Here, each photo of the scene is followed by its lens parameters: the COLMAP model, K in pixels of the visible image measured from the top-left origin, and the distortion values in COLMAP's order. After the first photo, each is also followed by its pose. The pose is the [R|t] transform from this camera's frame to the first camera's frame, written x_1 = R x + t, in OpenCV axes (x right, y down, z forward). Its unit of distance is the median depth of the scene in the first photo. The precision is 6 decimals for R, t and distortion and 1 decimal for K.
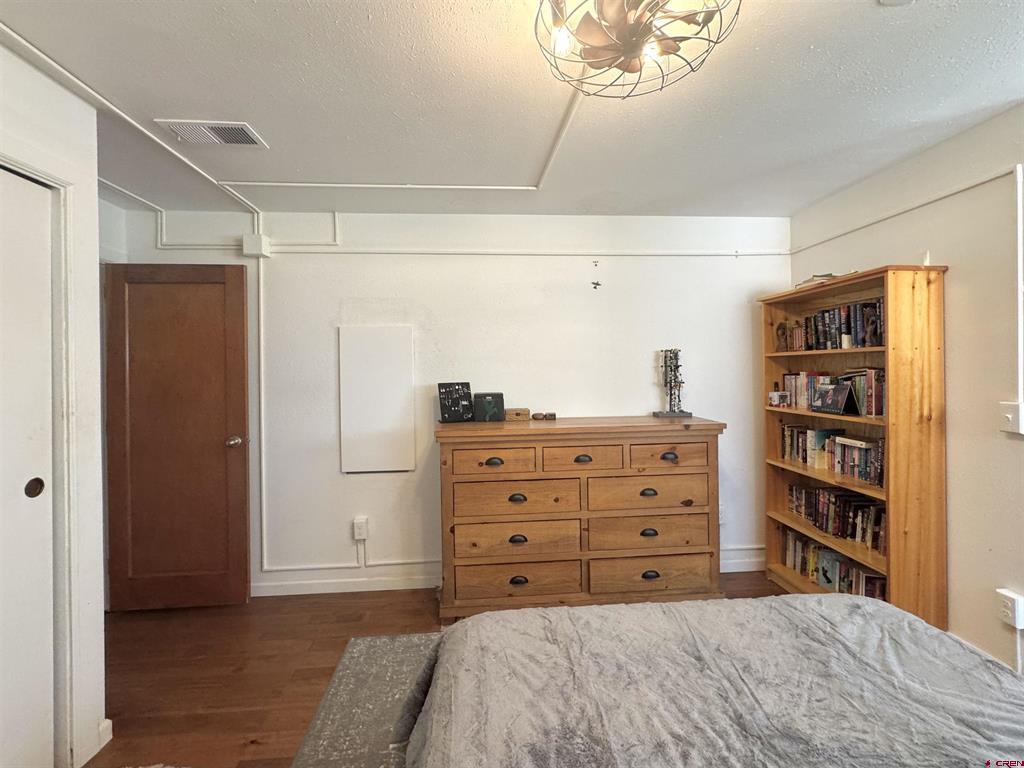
lens RADIAL K [[440.4, 0, 519.3], [0, 440.4, 369.3], [0, 0, 1]] dist [-0.000472, -0.000239]
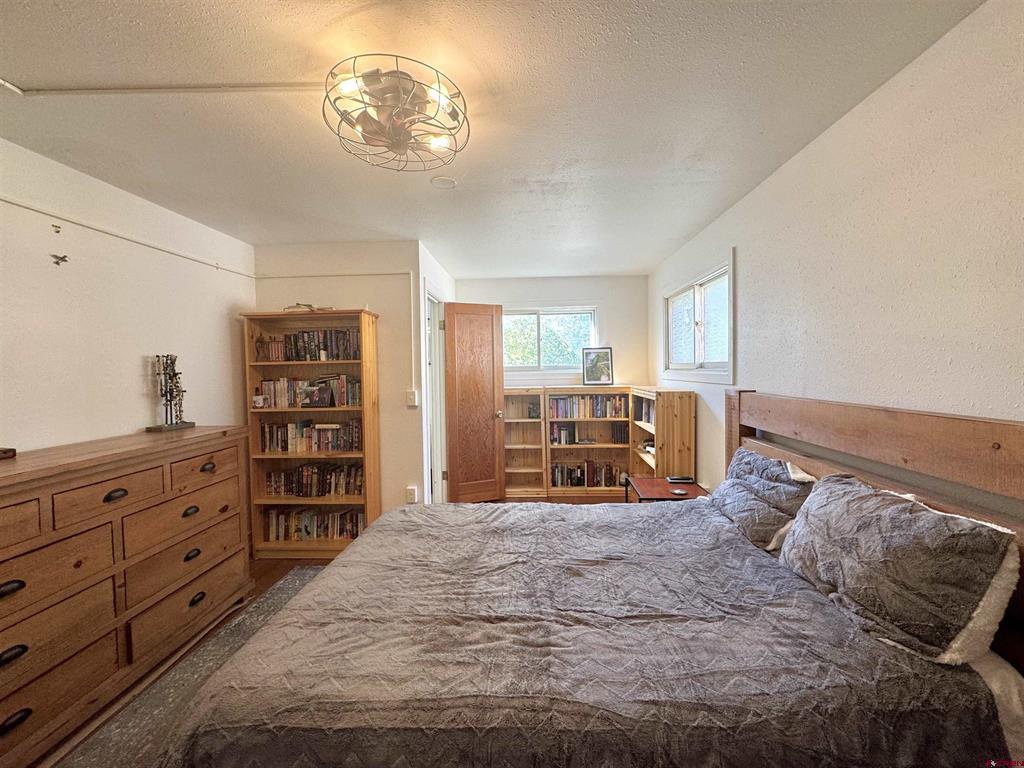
lens RADIAL K [[407.9, 0, 517.8], [0, 407.9, 382.9], [0, 0, 1]] dist [0.003943, -0.000365]
pose [[0.116493, -0.023479, 0.992914, -0.453223], [0.019213, 0.999587, 0.021383, 0.007978], [-0.993006, 0.016586, 0.116896, 0.216395]]
